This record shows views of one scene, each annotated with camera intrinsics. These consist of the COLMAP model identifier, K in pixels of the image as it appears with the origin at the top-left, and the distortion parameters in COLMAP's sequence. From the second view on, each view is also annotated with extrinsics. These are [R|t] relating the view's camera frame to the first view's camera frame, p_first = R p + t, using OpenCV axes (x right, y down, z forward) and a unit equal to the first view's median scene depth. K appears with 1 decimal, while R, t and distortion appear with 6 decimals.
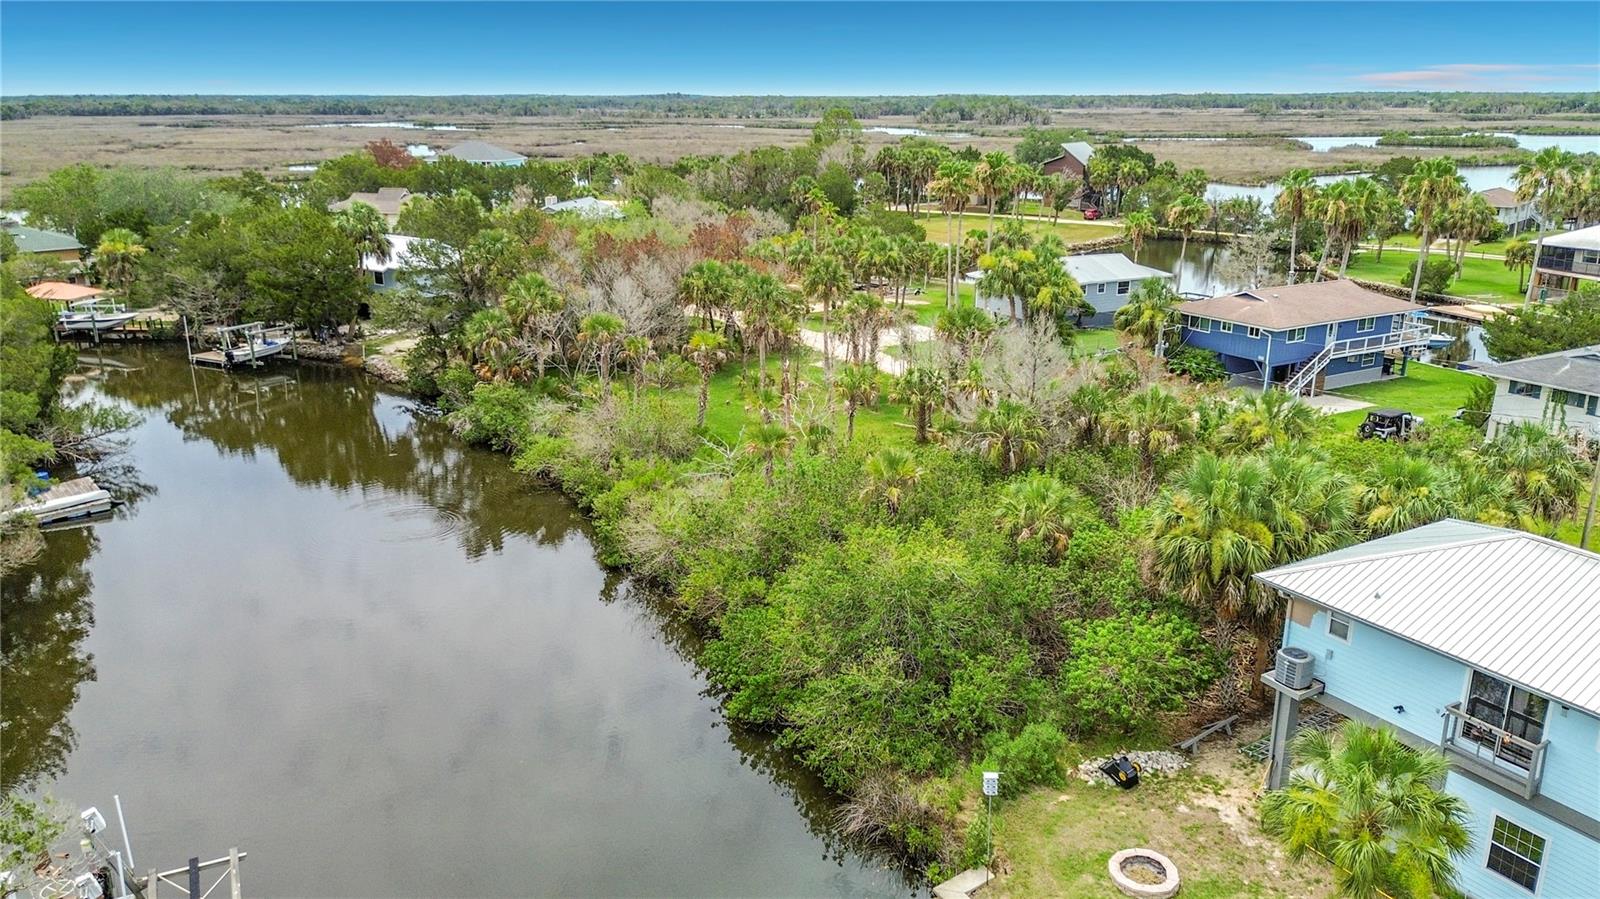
lens RADIAL K [[1156.7, 0, 800.0], [0, 1156.7, 449.5], [0, 0, 1]] dist [0.052685, -0.053997]
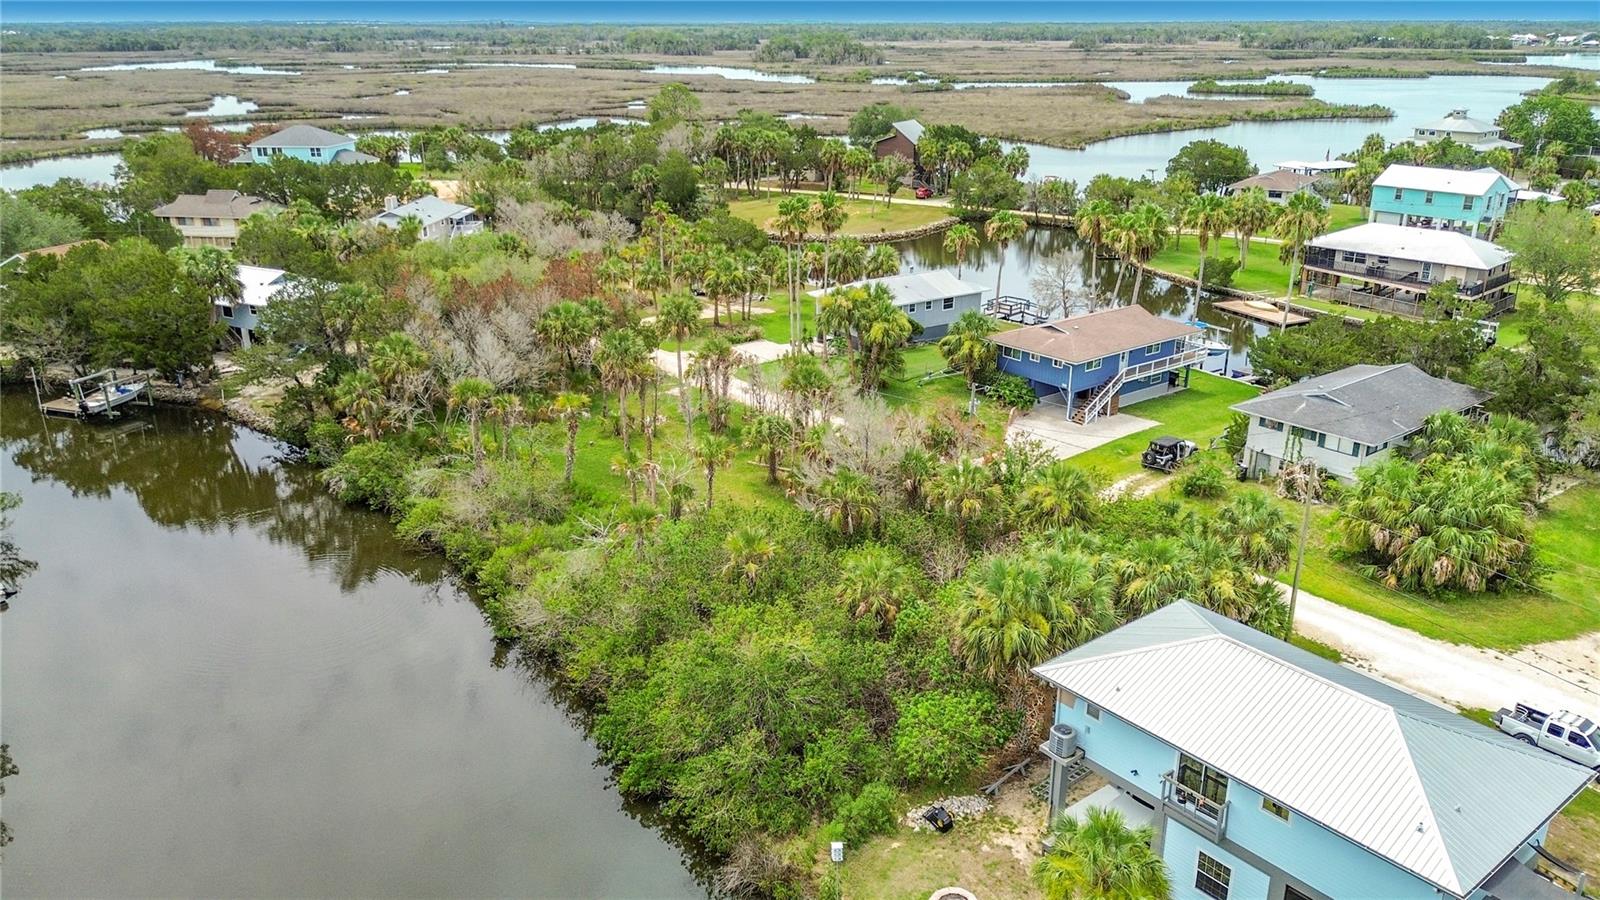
lens RADIAL K [[1163.9, 0, 800.0], [0, 1163.9, 450.0], [0, 0, 1]] dist [0.046599, -0.062352]
pose [[0.990863, -0.045823, 0.126853, -0.009012], [0.038819, 0.997611, 0.057146, -0.102134], [-0.129168, -0.051699, 0.990274, -0.111241]]
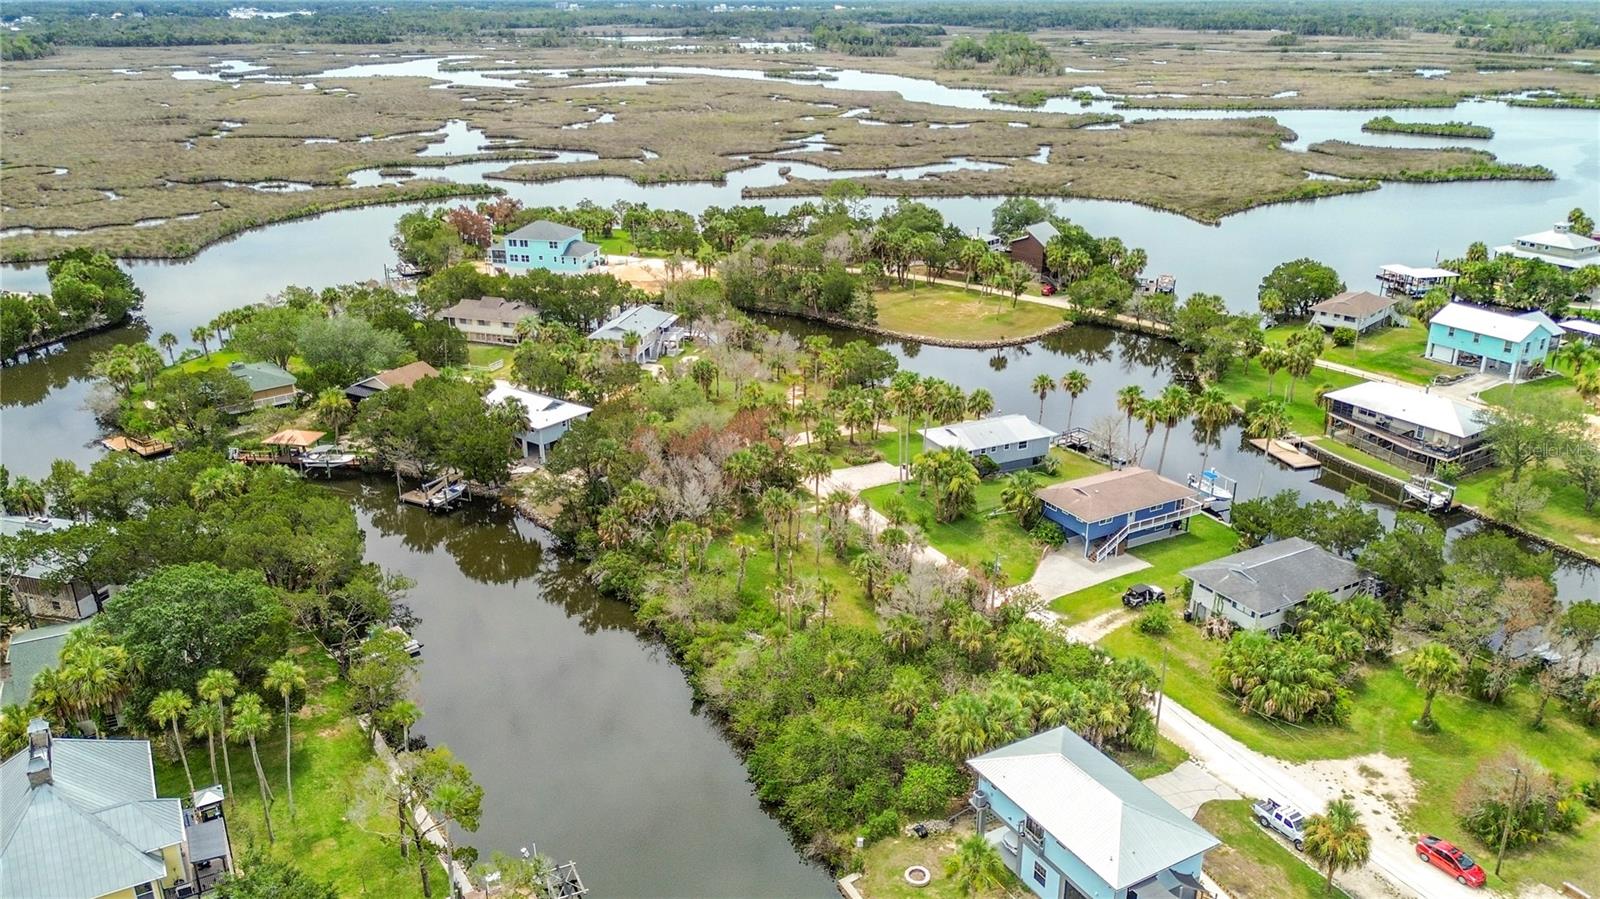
lens RADIAL K [[1168.8, 0, 800.0], [0, 1168.8, 449.5], [0, 0, 1]] dist [0.069972, -0.099548]
pose [[0.999869, 0.007327, -0.014443, 0.026260], [-0.006278, 0.997429, 0.071382, -0.349634], [0.014929, -0.071282, 0.997344, -0.707464]]
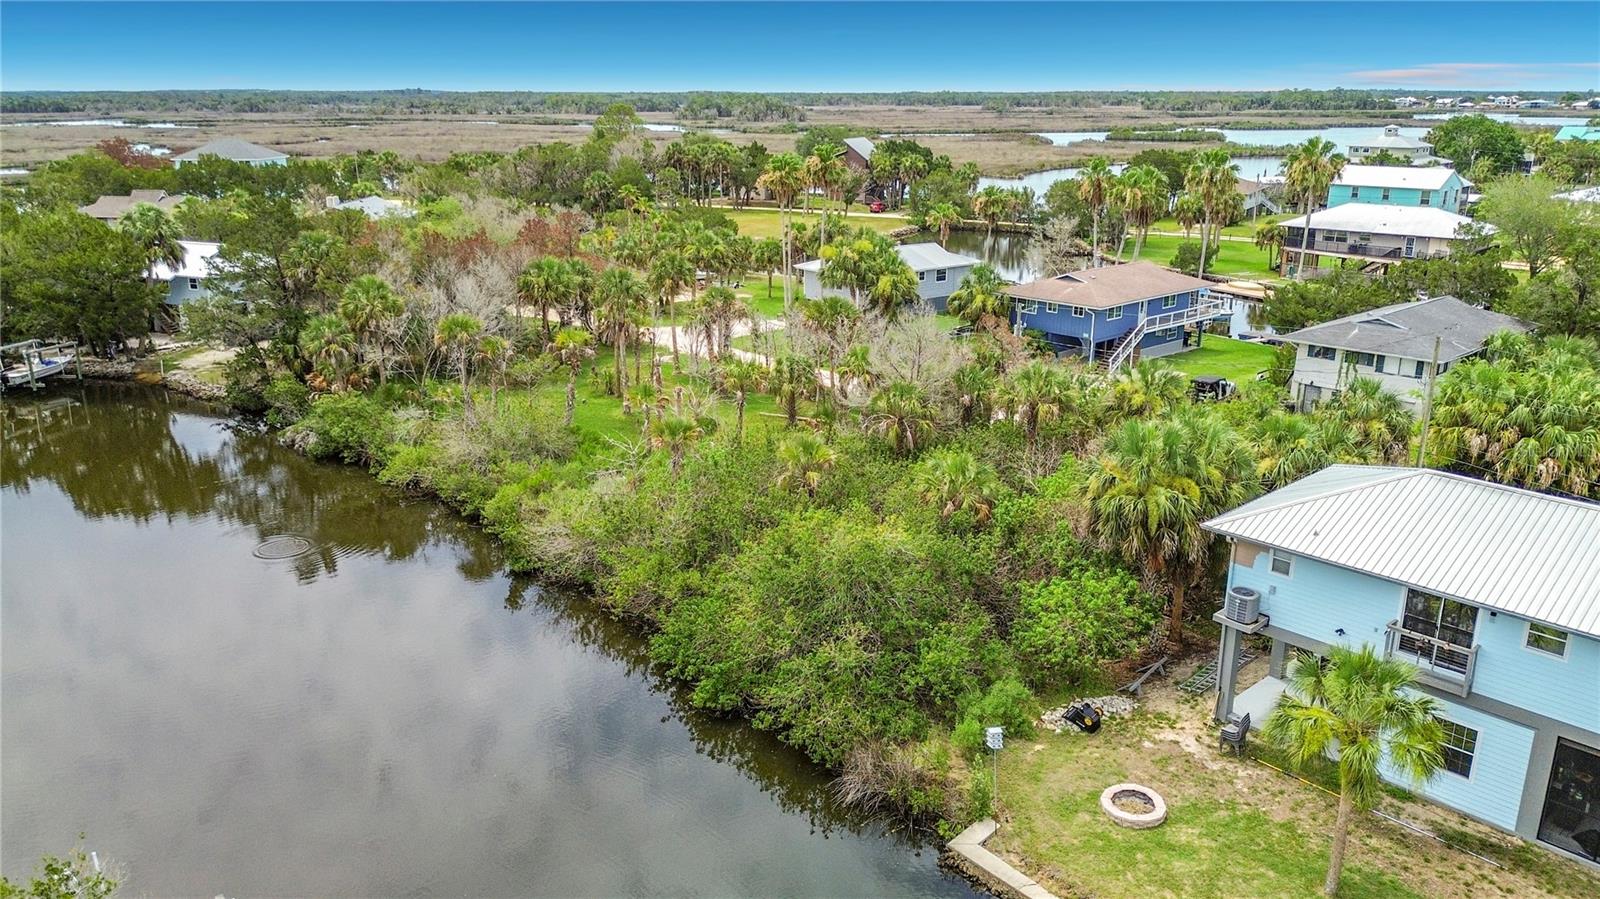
lens RADIAL K [[1157.1, 0, 800.0], [0, 1157.1, 449.5], [0, 0, 1]] dist [0.048008, -0.063781]
pose [[0.979047, -0.058403, 0.195081, -0.088433], [0.057872, 0.998288, 0.008427, 0.002863], [-0.195240, 0.003039, 0.980751, -0.000490]]
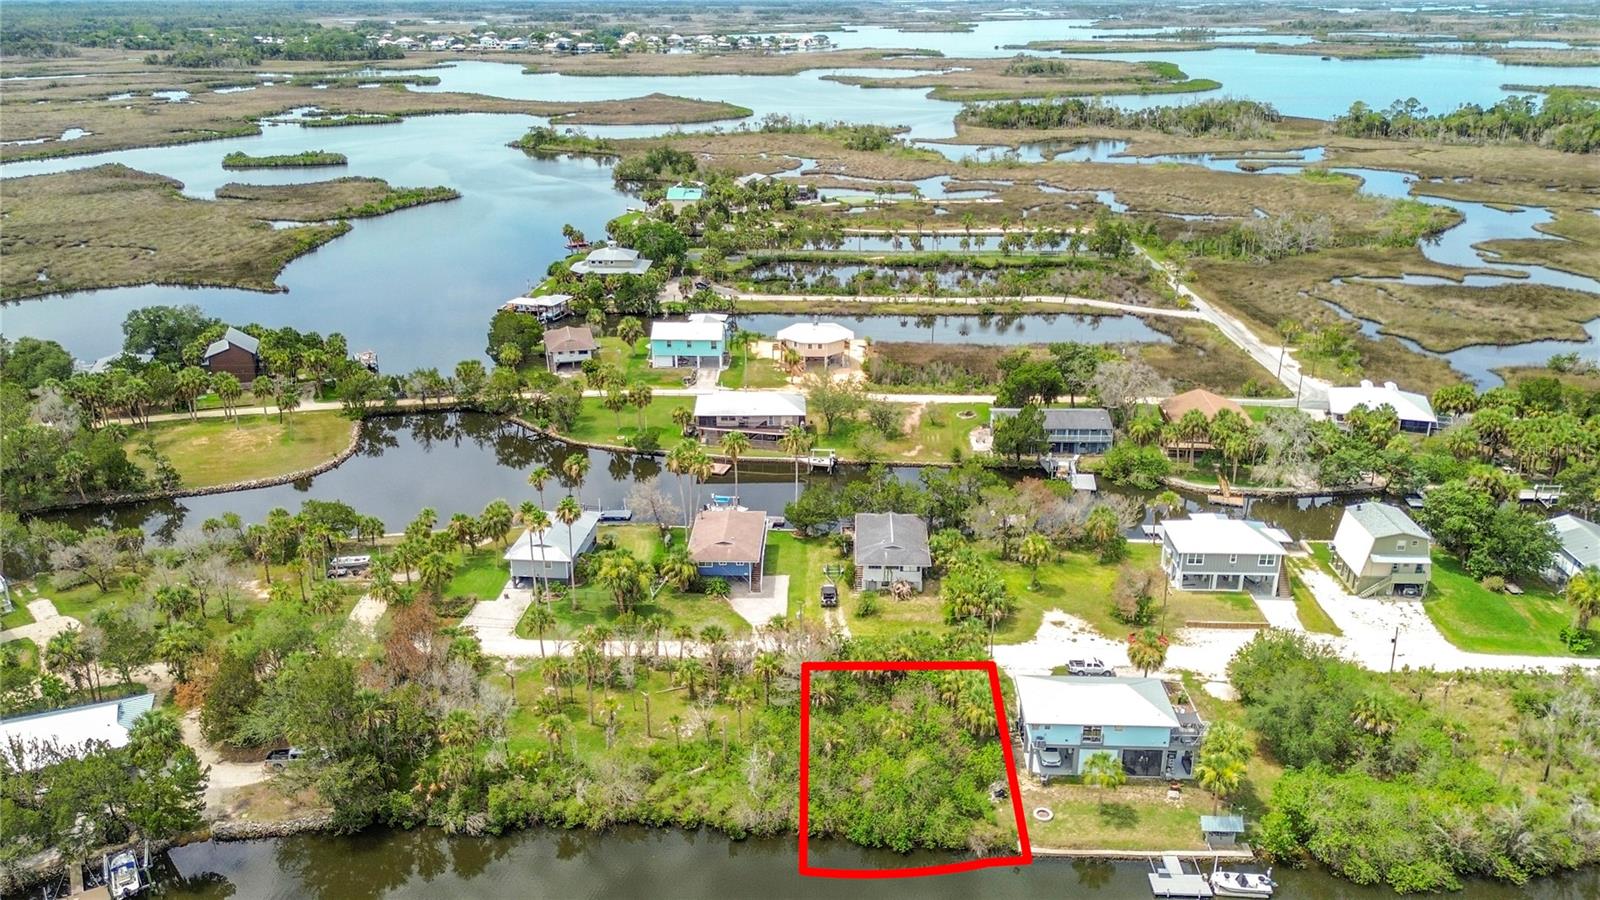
lens RADIAL K [[1168.8, 0, 800.0], [0, 1168.8, 450.0], [0, 0, 1]] dist [0.069972, -0.099548]
pose [[0.538725, -0.303258, 0.786009, -1.196635], [0.249090, 0.948592, 0.195261, -0.729537], [-0.804816, 0.090595, 0.586569, -0.297612]]
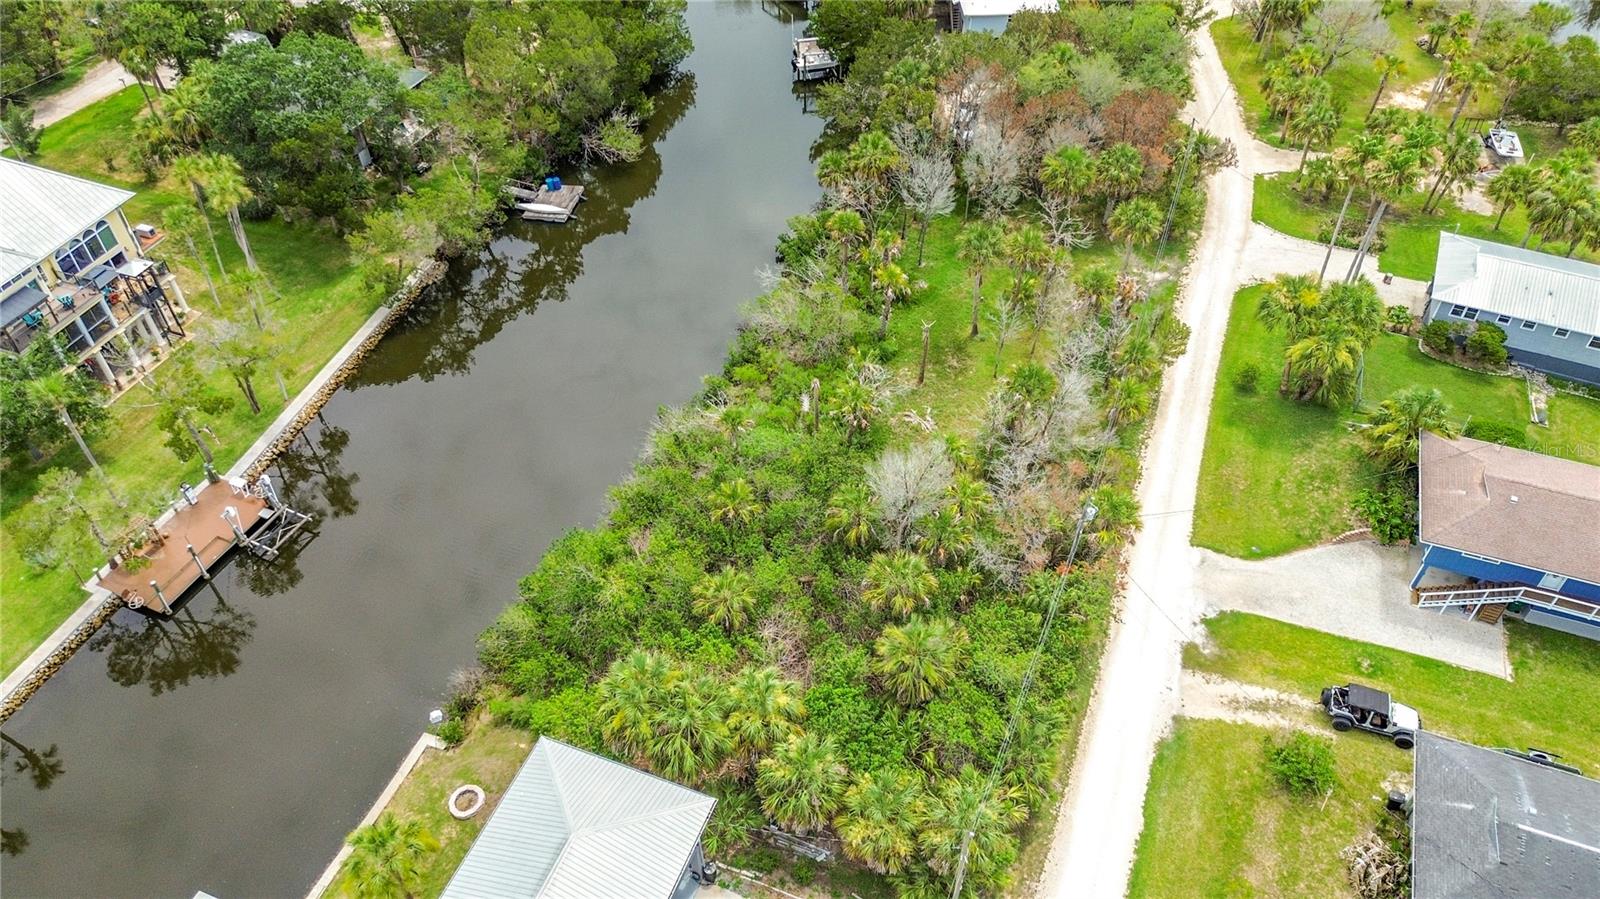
lens RADIAL K [[1120.7, 0, 800.0], [0, 1120.7, 449.5], [0, 0, 1]] dist [0.029669, -0.003603]
pose [[0.620534, 0.546962, -0.561934, 0.605158], [-0.221366, 0.809625, 0.543603, -0.551619], [0.752286, -0.212931, 0.623479, 0.167720]]
